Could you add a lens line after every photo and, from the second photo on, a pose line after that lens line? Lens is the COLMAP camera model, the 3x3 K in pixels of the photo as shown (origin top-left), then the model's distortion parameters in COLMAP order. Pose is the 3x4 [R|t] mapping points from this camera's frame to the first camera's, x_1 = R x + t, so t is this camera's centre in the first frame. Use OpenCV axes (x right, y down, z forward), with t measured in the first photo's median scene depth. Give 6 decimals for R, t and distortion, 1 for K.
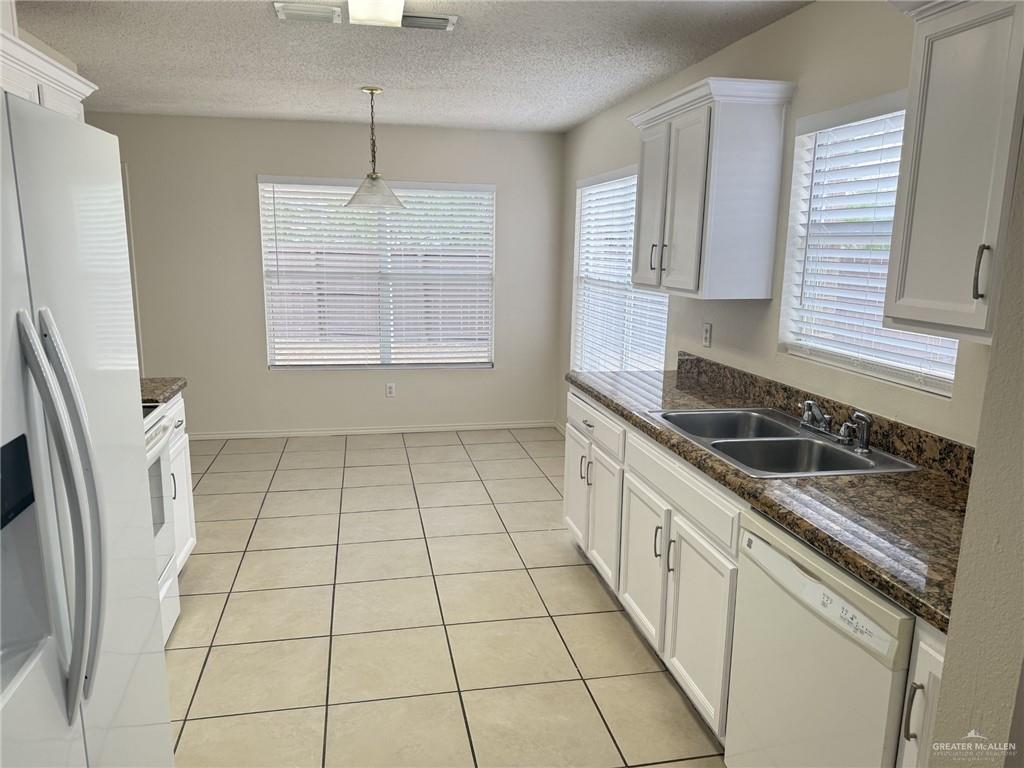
lens RADIAL K [[715.3, 0, 514.8], [0, 715.3, 373.3], [0, 0, 1]] dist [0.011815, -0.033080]
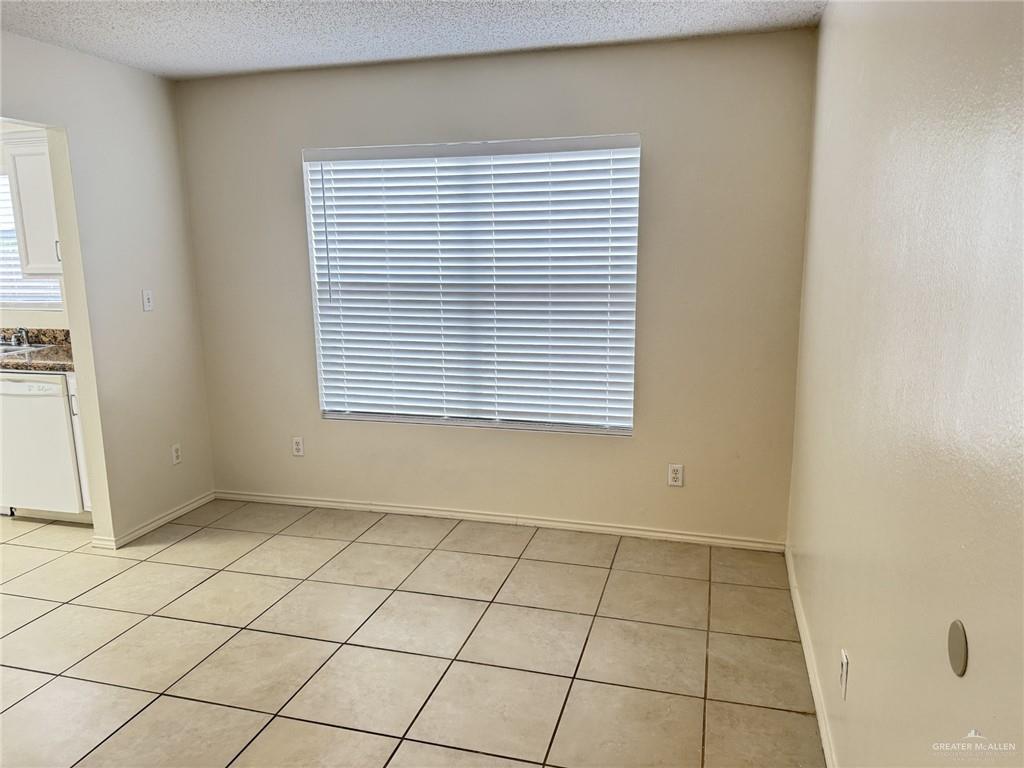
lens RADIAL K [[715.3, 0, 507.7], [0, 715.3, 385.0], [0, 0, 1]] dist [0.011815, -0.033080]
pose [[0.452614, -0.198611, 0.869307, -0.655396], [0.174875, 0.975719, 0.131873, 0.188213], [-0.874391, 0.092333, 0.476356, -1.100407]]
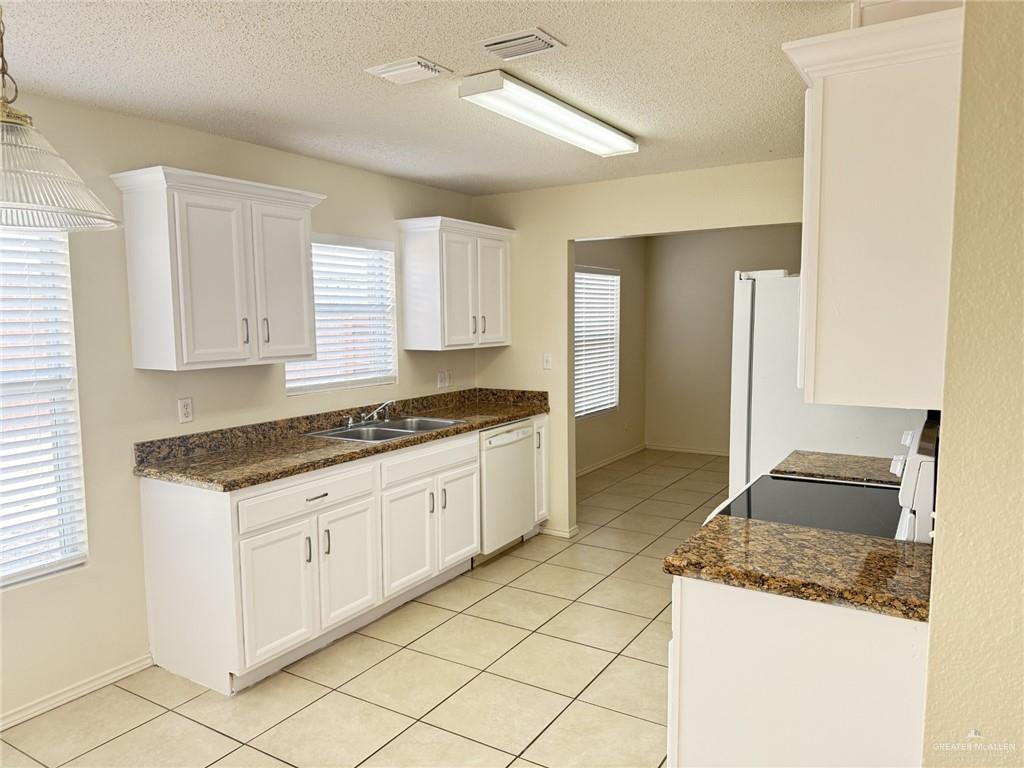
lens RADIAL K [[715.3, 0, 515.2], [0, 715.3, 374.9], [0, 0, 1]] dist [0.011815, -0.033080]
pose [[-0.727751, -0.060181, 0.683196, -1.093541], [0.122002, 0.968896, 0.215306, -0.390460], [-0.674903, 0.240041, -0.697773, 2.106948]]
